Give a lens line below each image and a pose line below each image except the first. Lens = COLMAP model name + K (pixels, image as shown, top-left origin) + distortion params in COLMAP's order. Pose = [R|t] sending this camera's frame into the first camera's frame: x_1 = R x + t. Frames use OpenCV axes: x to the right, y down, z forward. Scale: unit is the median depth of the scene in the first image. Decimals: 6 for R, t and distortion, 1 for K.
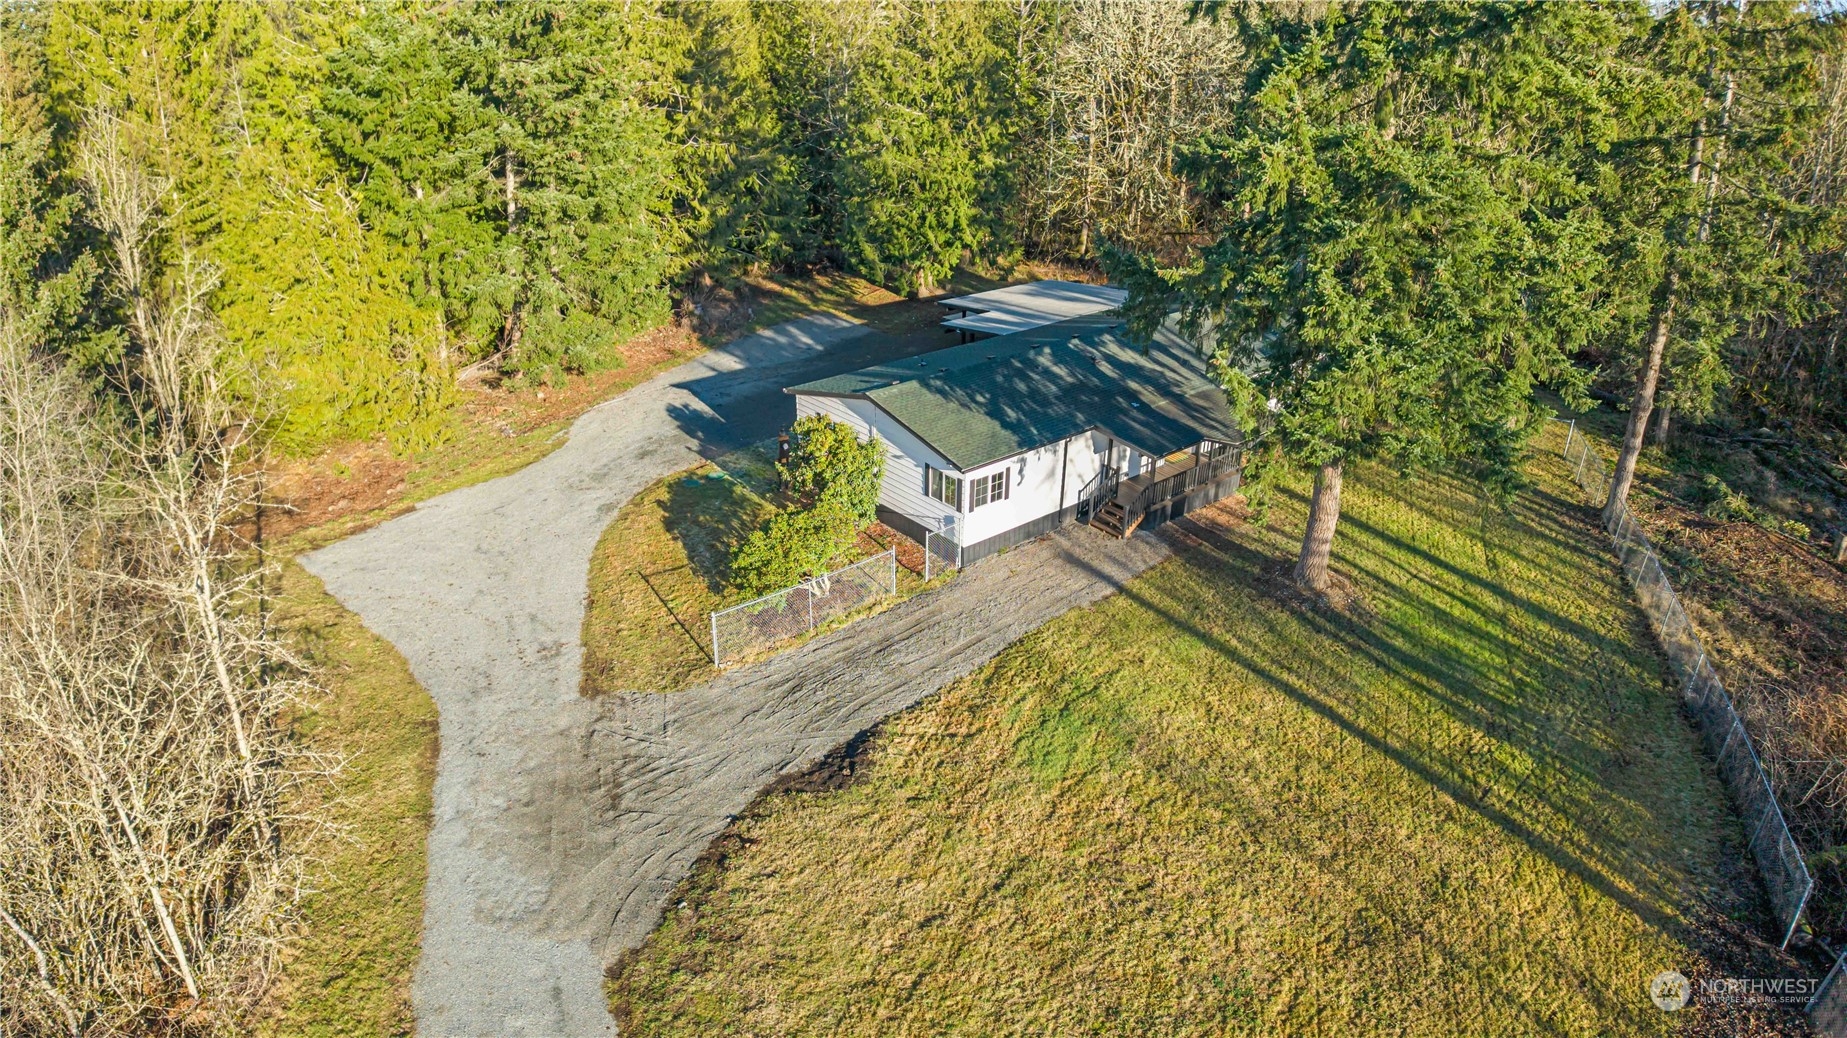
lens RADIAL K [[1084.5, 0, 923.5], [0, 1084.5, 519.0], [0, 0, 1]] dist [-0.098833, 0.000631]
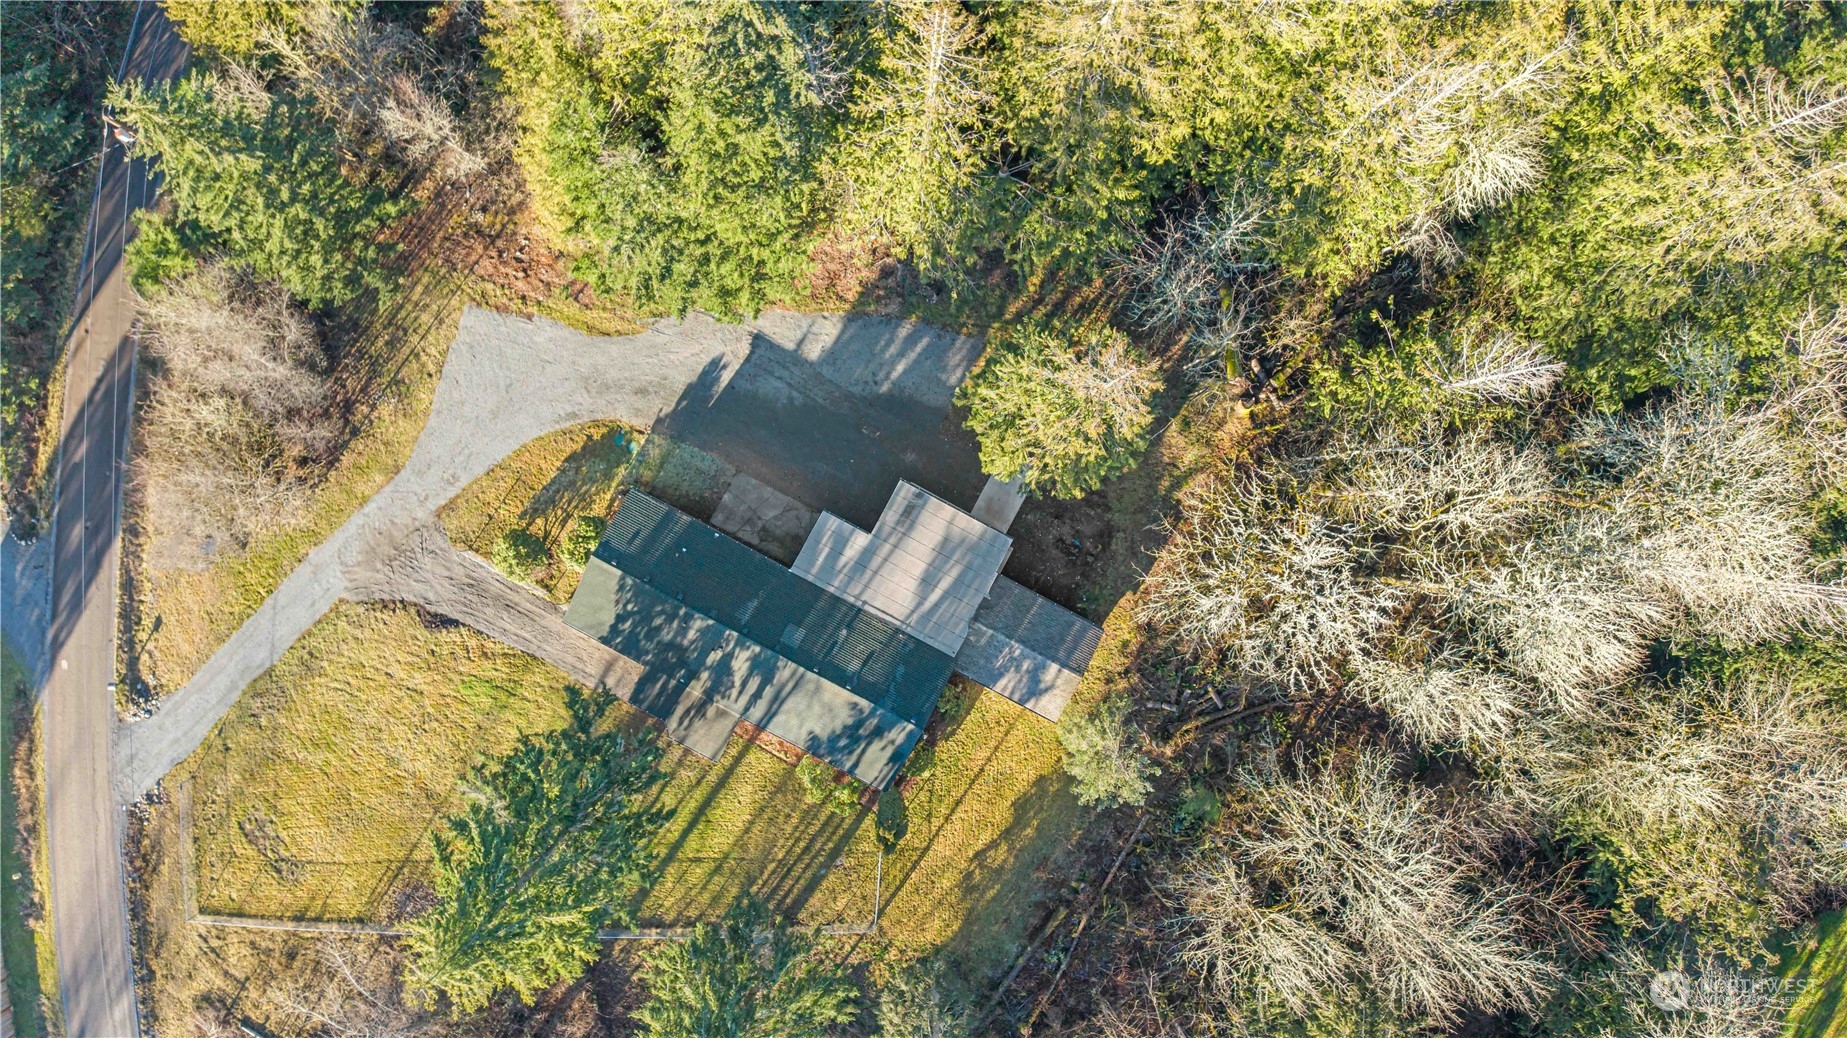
lens RADIAL K [[1084.5, 0, 923.5], [0, 1084.5, 519.0], [0, 0, 1]] dist [-0.098833, 0.000631]
pose [[0.366971, 0.929964, 0.022340, 0.054918], [-0.383140, 0.129218, 0.914607, -1.974994], [0.847665, -0.344194, 0.403726, 0.722817]]
